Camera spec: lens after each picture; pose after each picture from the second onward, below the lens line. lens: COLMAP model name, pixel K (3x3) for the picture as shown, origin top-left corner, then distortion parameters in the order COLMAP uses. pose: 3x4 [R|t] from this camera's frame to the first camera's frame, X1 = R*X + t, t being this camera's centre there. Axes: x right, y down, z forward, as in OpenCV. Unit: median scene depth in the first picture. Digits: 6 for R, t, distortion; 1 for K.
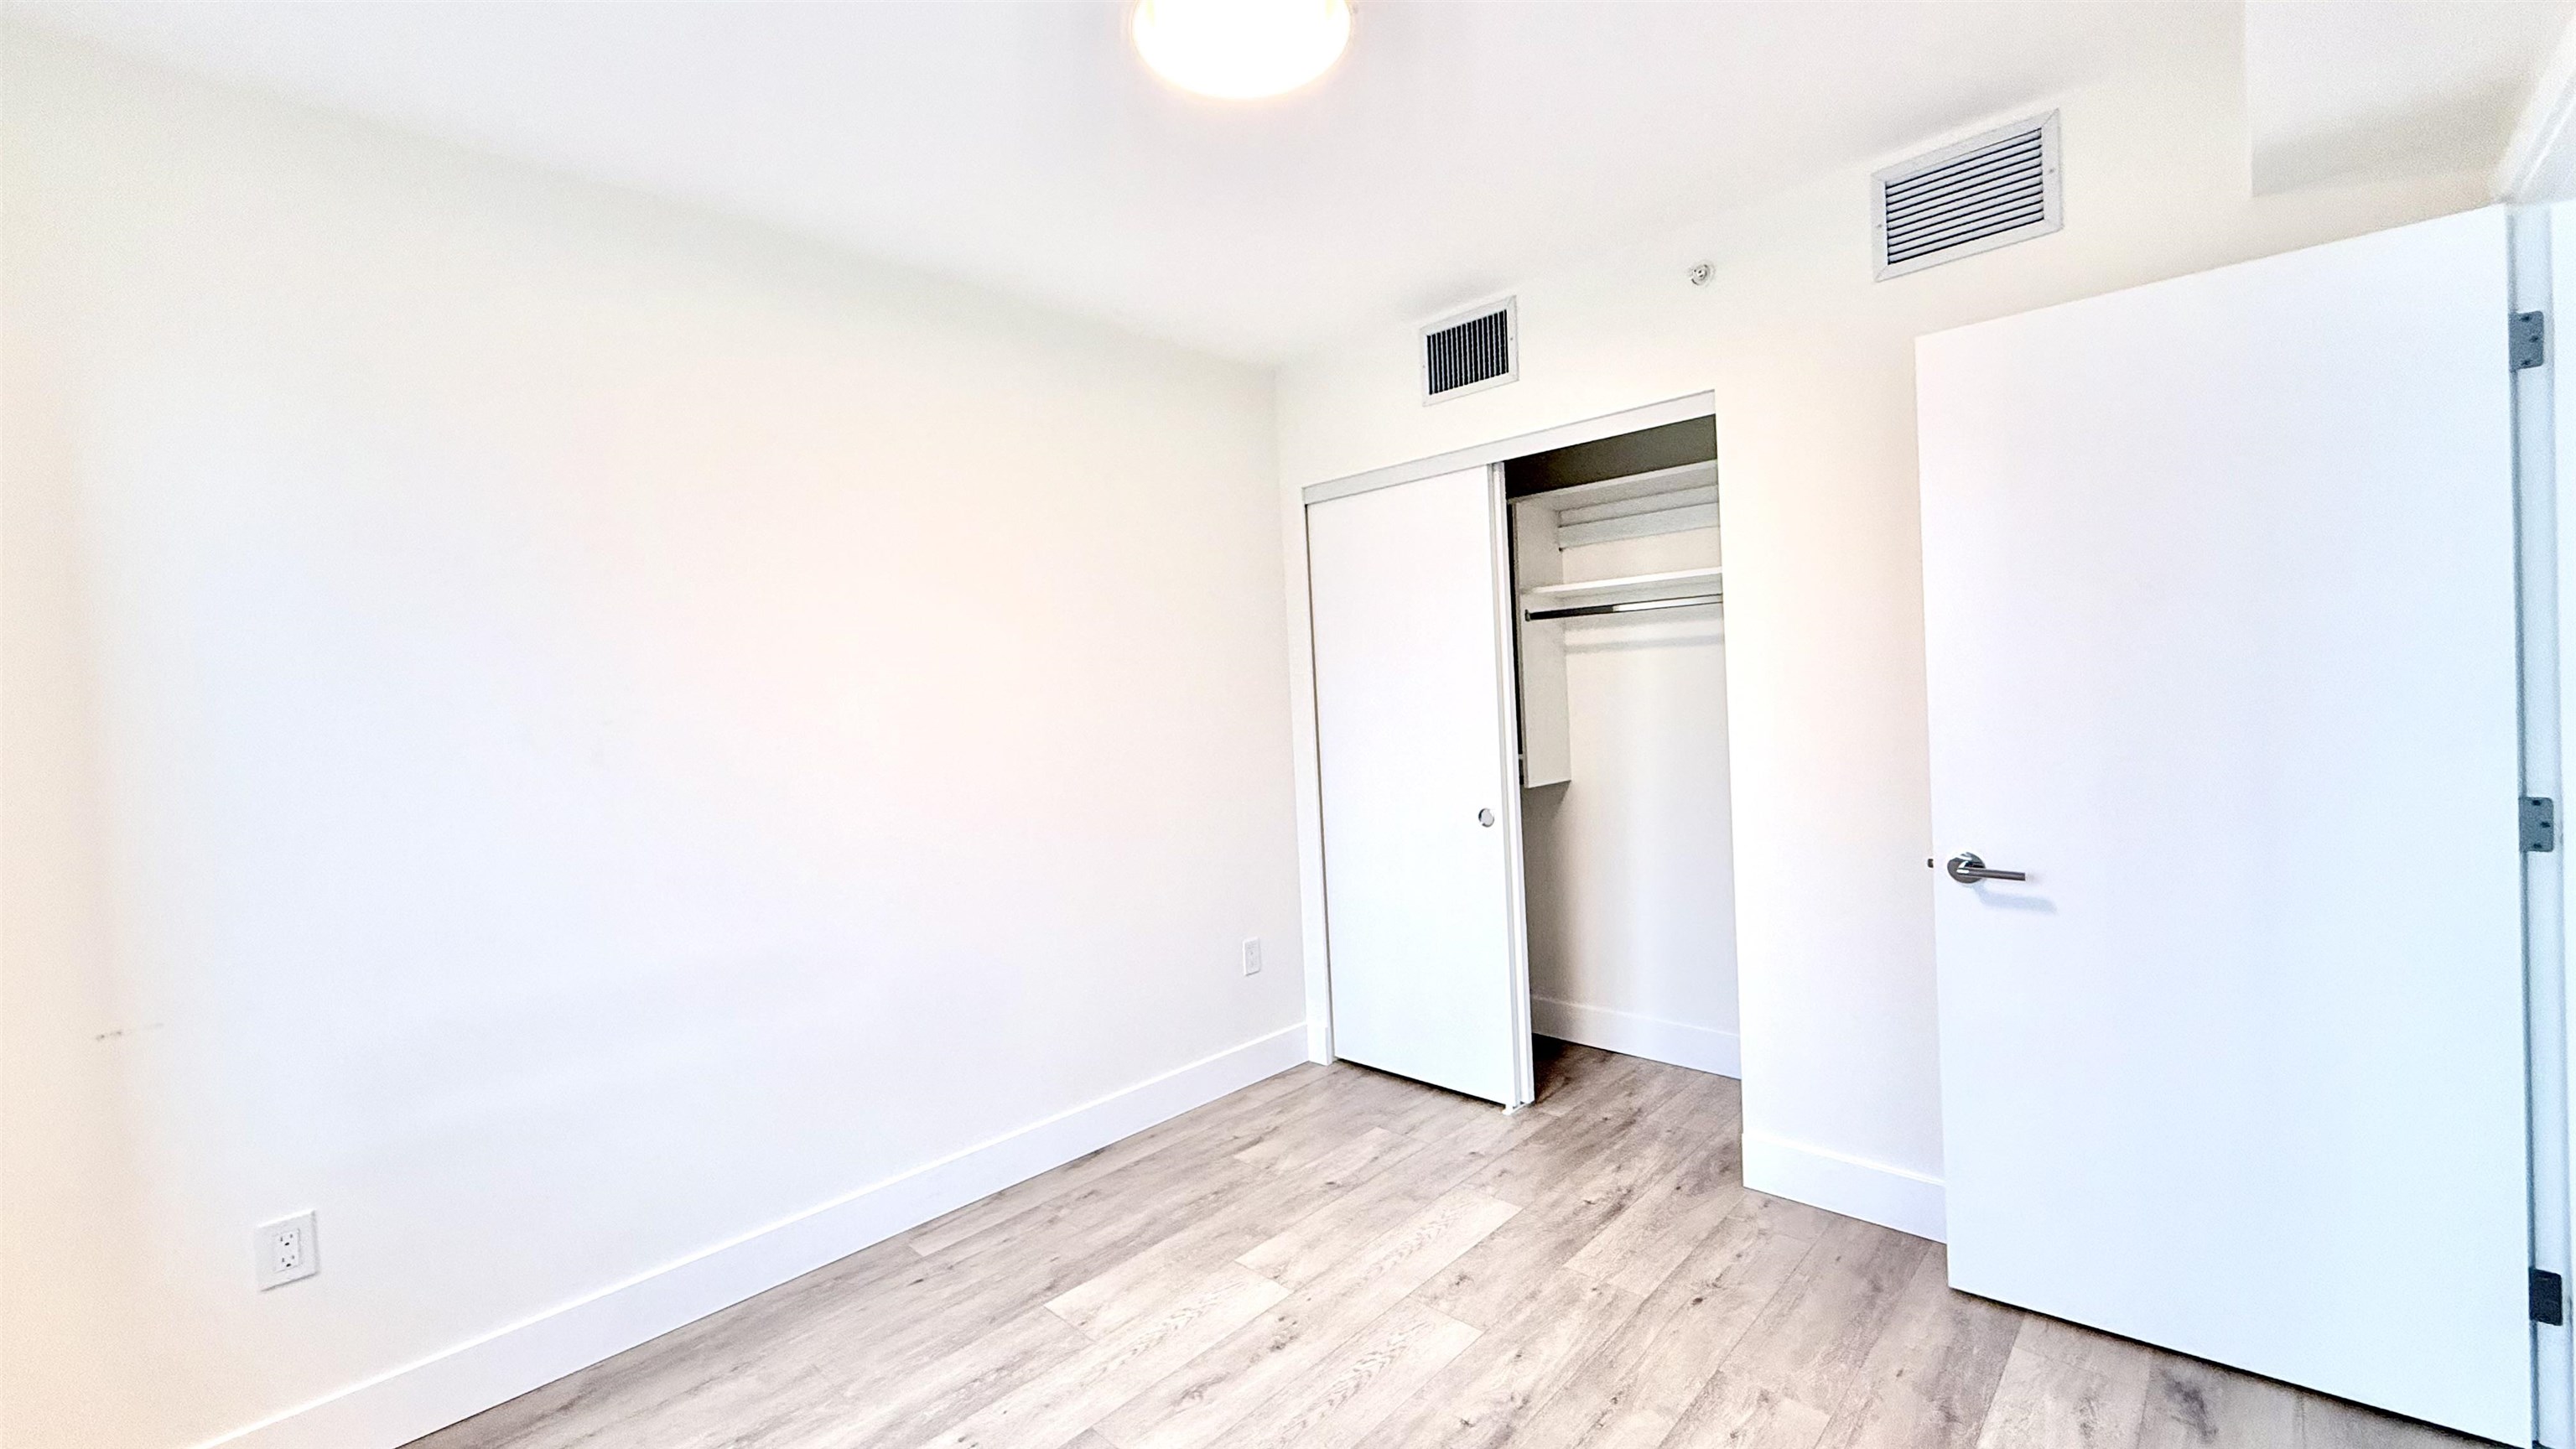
lens RADIAL K [[1034.8, 0, 1284.6], [0, 1034.8, 724.9], [0, 0, 1]] dist [-0.000575, -0.000159]
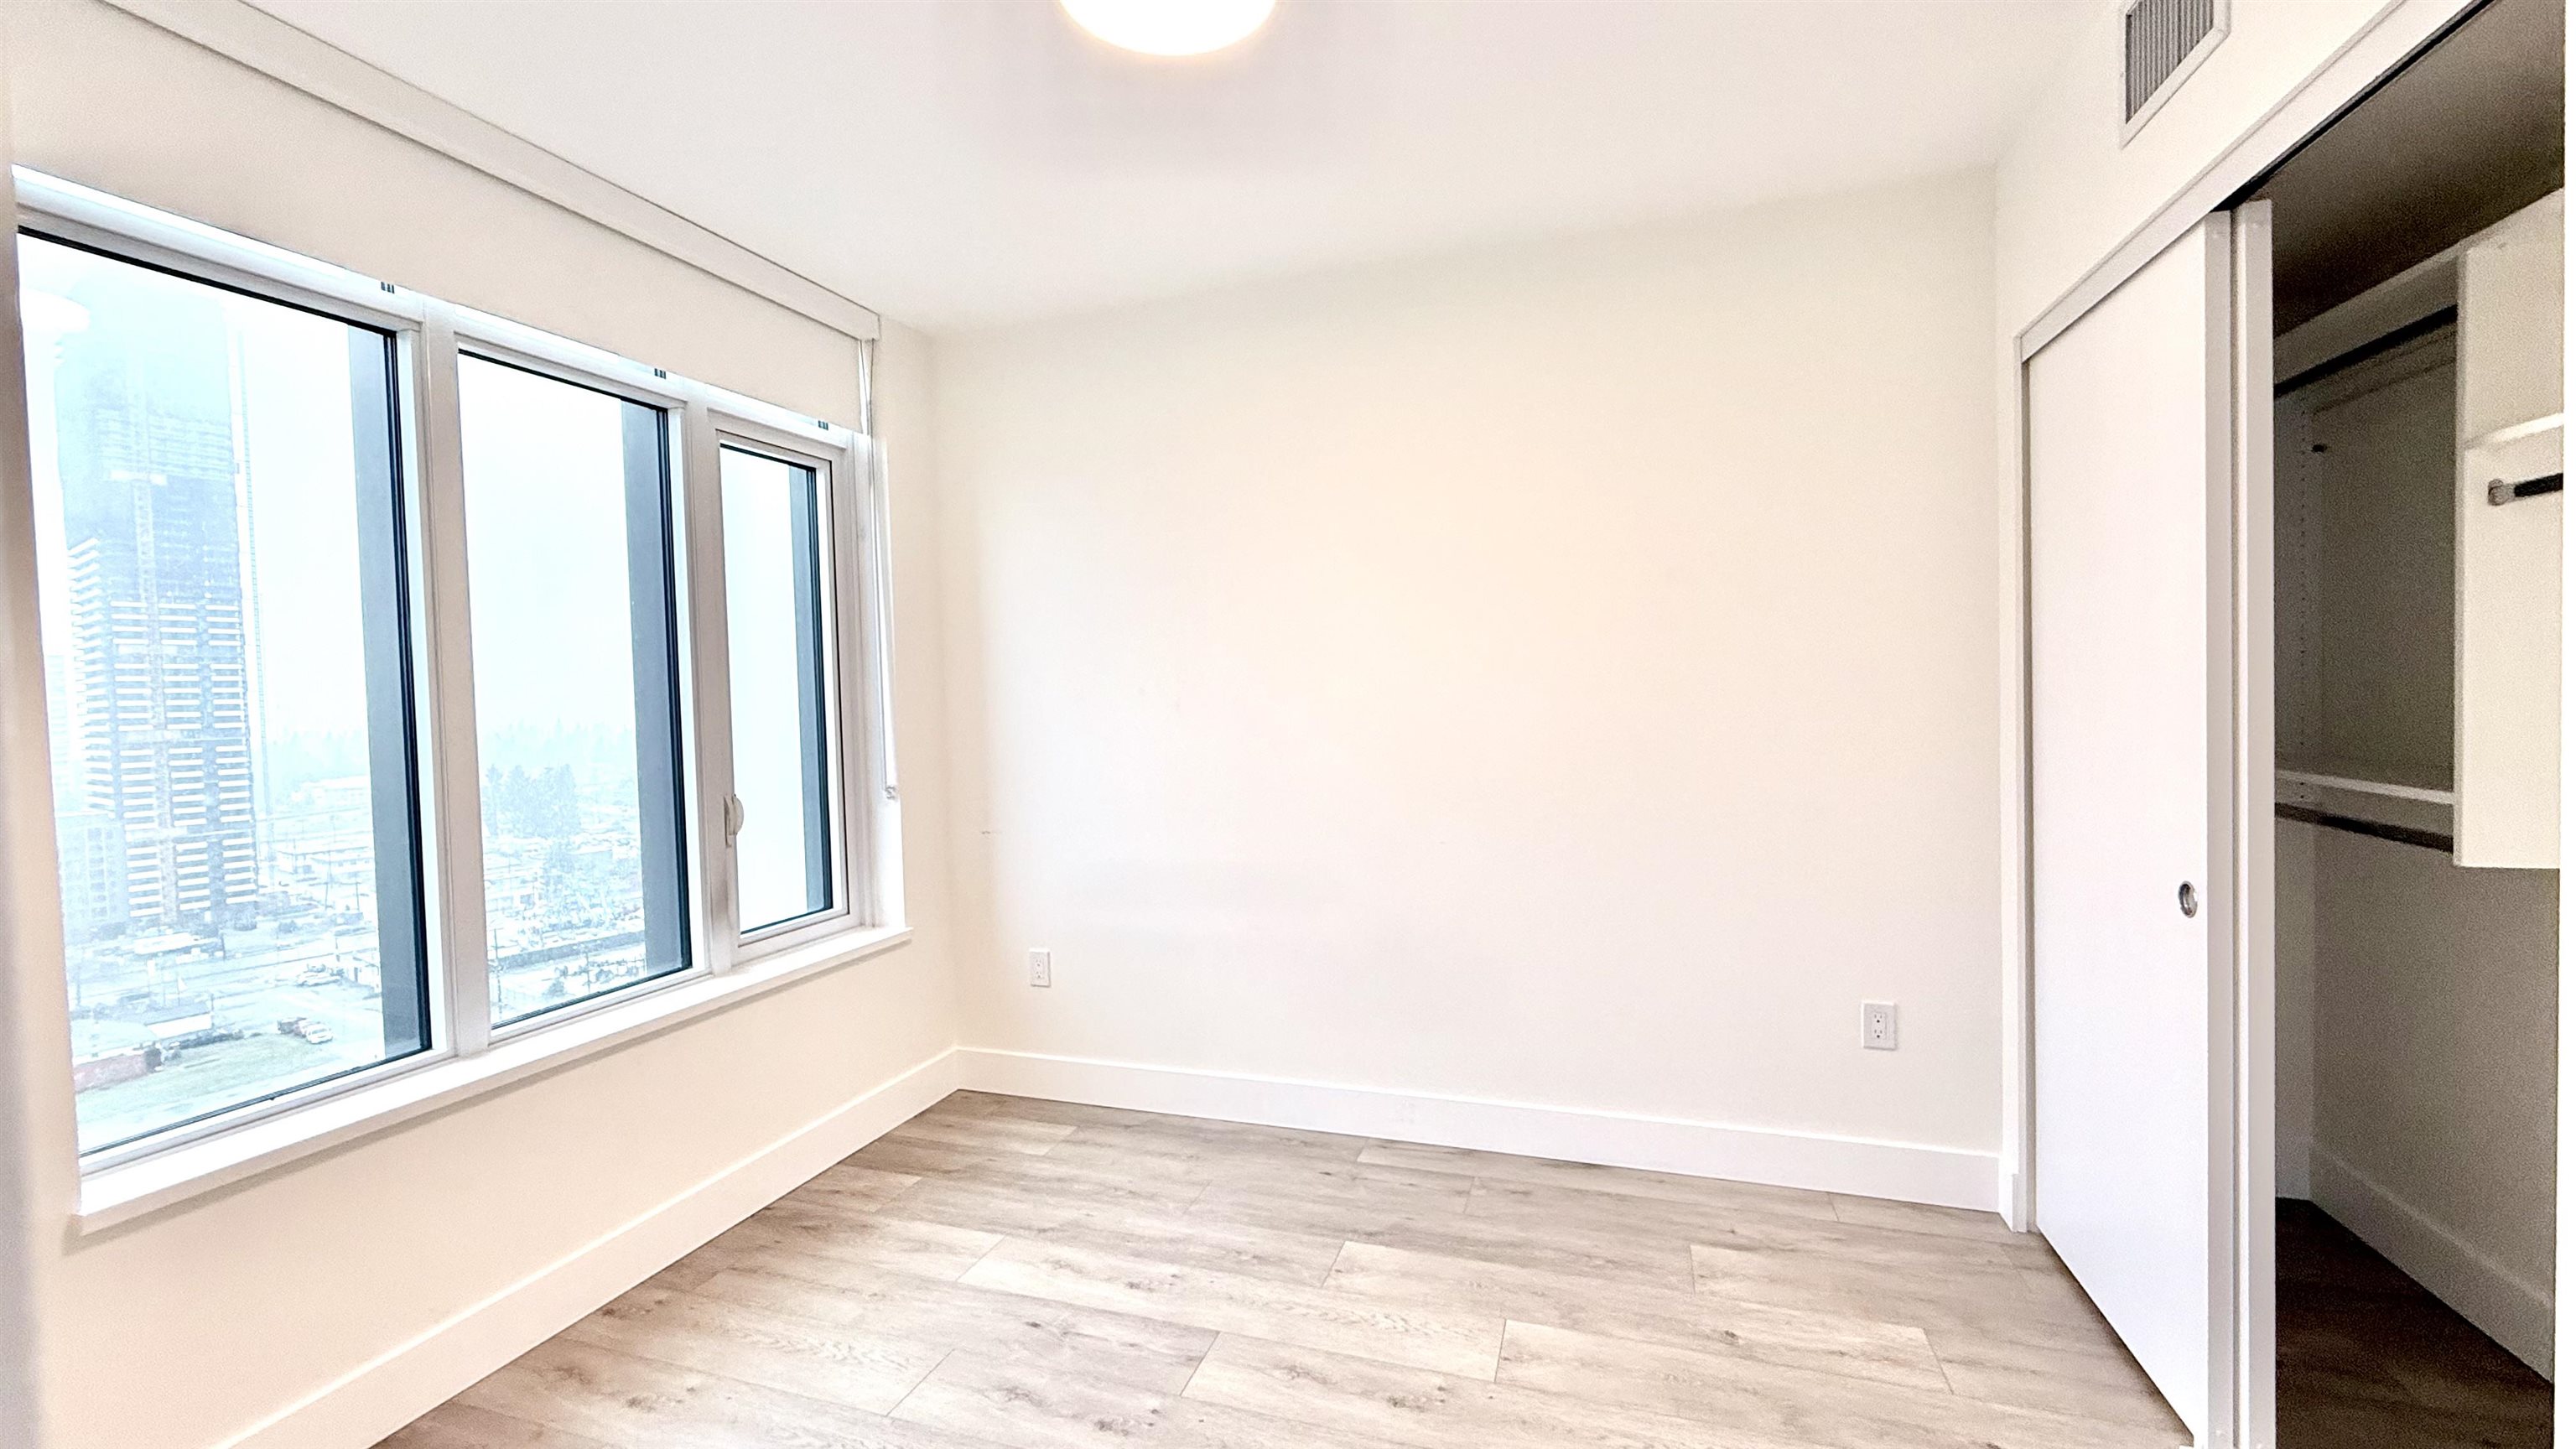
lens RADIAL K [[1034.8, 0, 1282.3], [0, 1034.8, 722.2], [0, 0, 1]] dist [-0.000575, -0.000159]
pose [[0.418988, 0.062841, -0.905814, 0.592623], [-0.017122, 0.997972, 0.061314, -0.031909], [0.907830, -0.010180, 0.419214, 0.442098]]
